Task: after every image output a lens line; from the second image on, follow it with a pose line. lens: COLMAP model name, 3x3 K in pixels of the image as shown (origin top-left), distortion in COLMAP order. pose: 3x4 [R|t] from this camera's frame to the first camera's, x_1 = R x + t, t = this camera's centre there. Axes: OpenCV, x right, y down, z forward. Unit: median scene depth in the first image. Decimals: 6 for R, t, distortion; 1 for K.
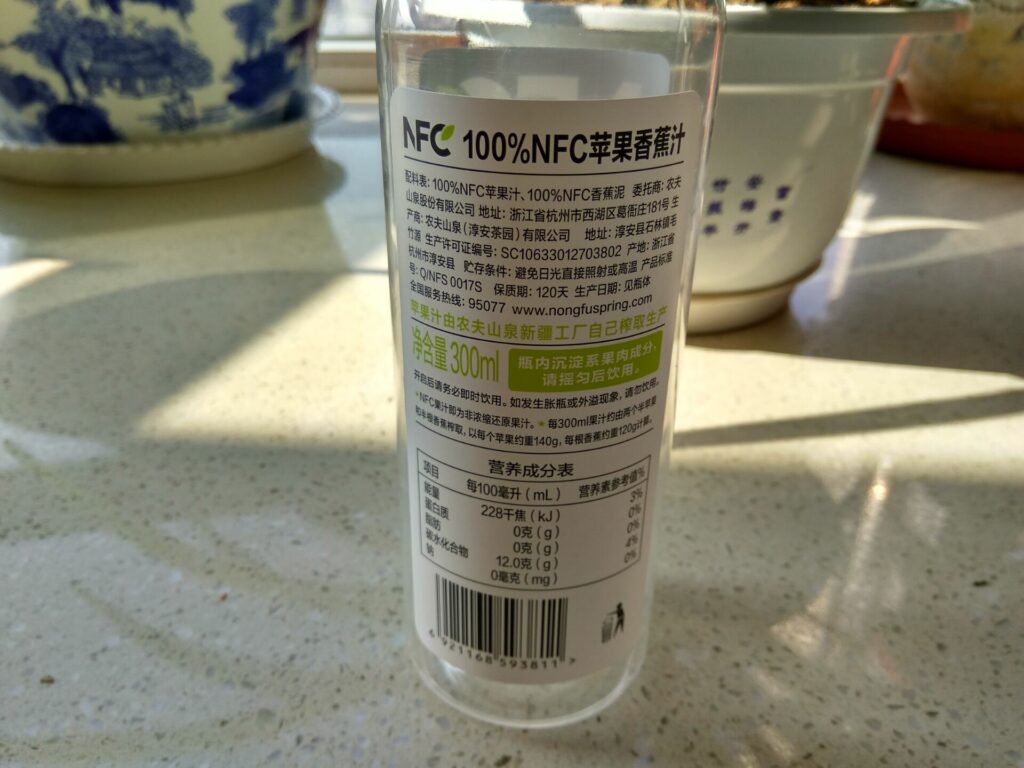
lens RADIAL K [[819.3, 0, 512.0], [0, 819.3, 384.0], [0, 0, 1]] dist [0.095503, -0.192028]
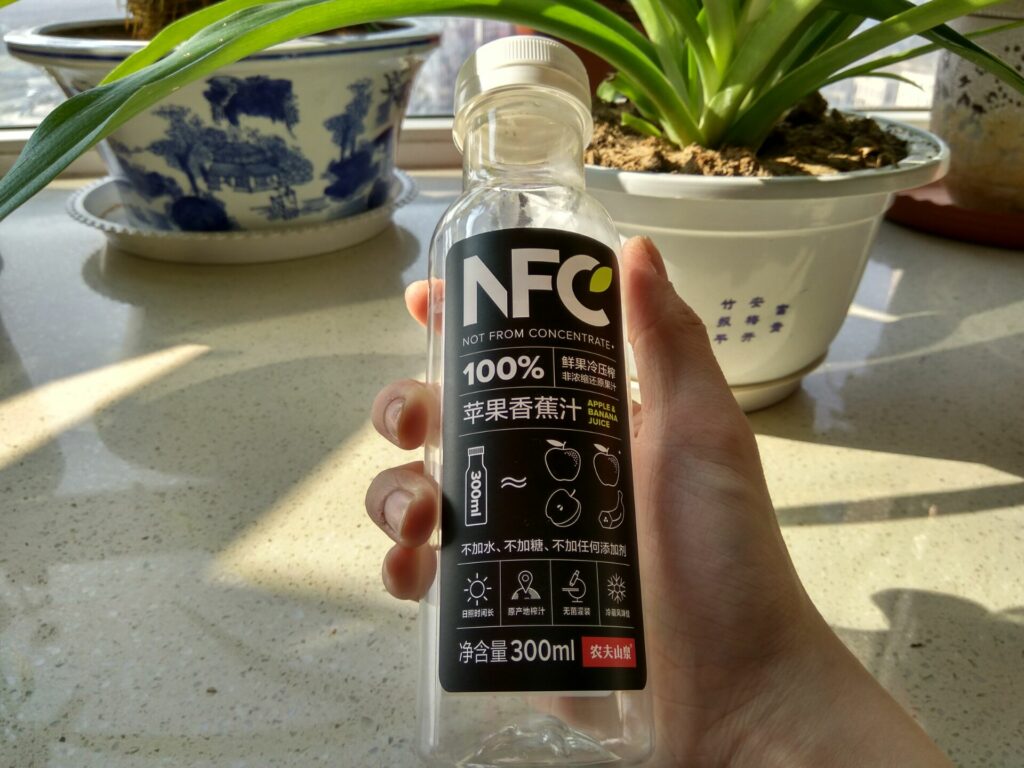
lens RADIAL K [[819.3, 0, 512.0], [0, 819.3, 384.0], [0, 0, 1]] dist [0.095503, -0.192028]
pose [[0.996906, 0.016610, -0.076826, 0.038021], [-0.018290, 0.999607, -0.021221, -0.121657], [0.076443, 0.022561, 0.996819, -0.326339]]
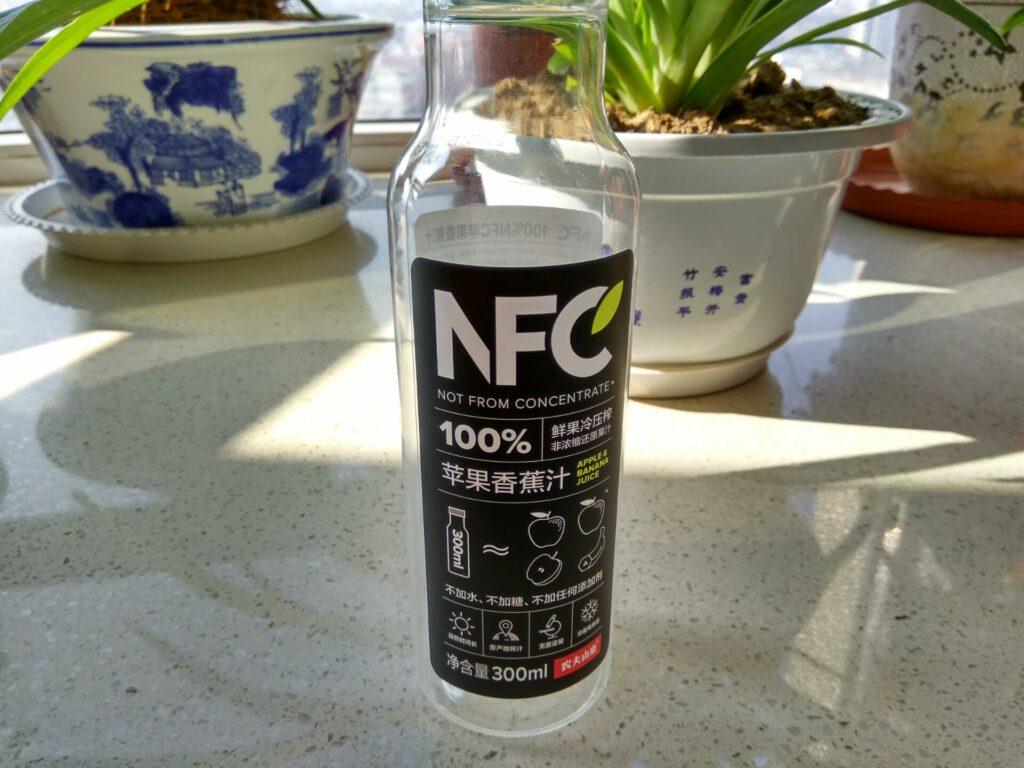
lens RADIAL K [[814.7, 0, 514.0], [0, 814.7, 381.5], [0, 0, 1]] dist [0.108758, -0.220656]
pose [[0.999248, -0.006701, -0.038190, 0.060343], [0.004588, 0.998467, -0.055165, -0.033564], [0.038501, 0.054948, 0.997747, -0.222055]]
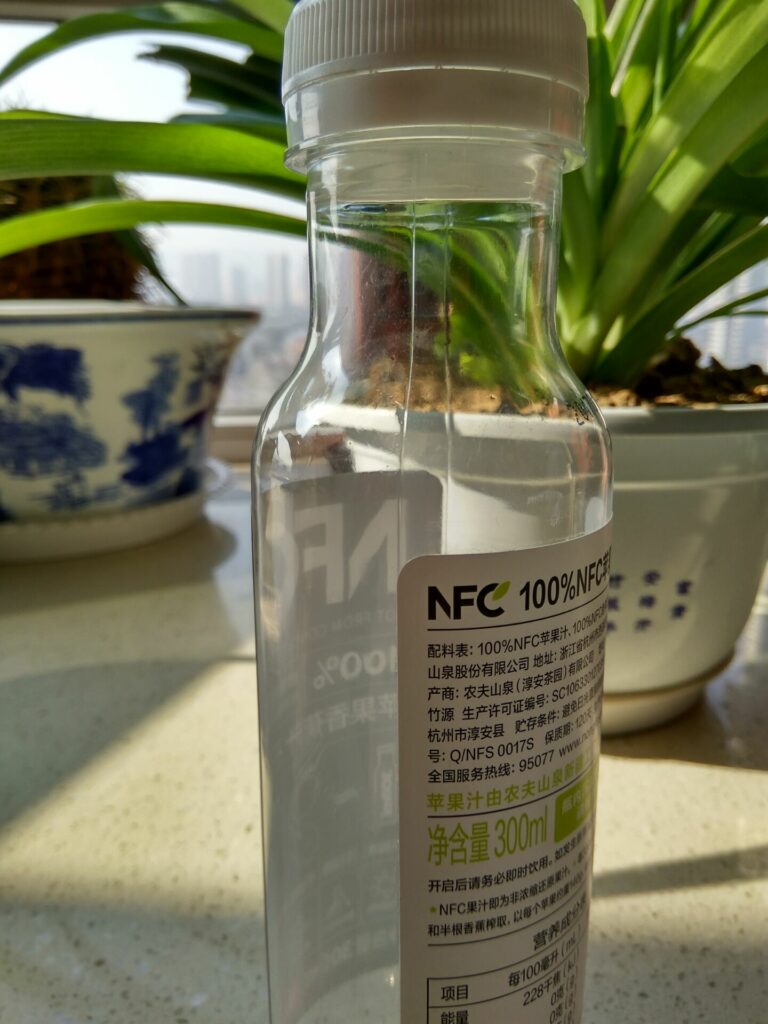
lens RADIAL K [[819.3, 0, 398.5], [0, 819.3, 514.0], [0, 0, 1]] dist [0.095503, -0.192028]
pose [[0.999625, -0.012559, -0.024314, 0.044518], [0.006112, 0.968483, -0.249005, -0.113263], [0.026675, 0.248763, 0.968197, 0.105564]]
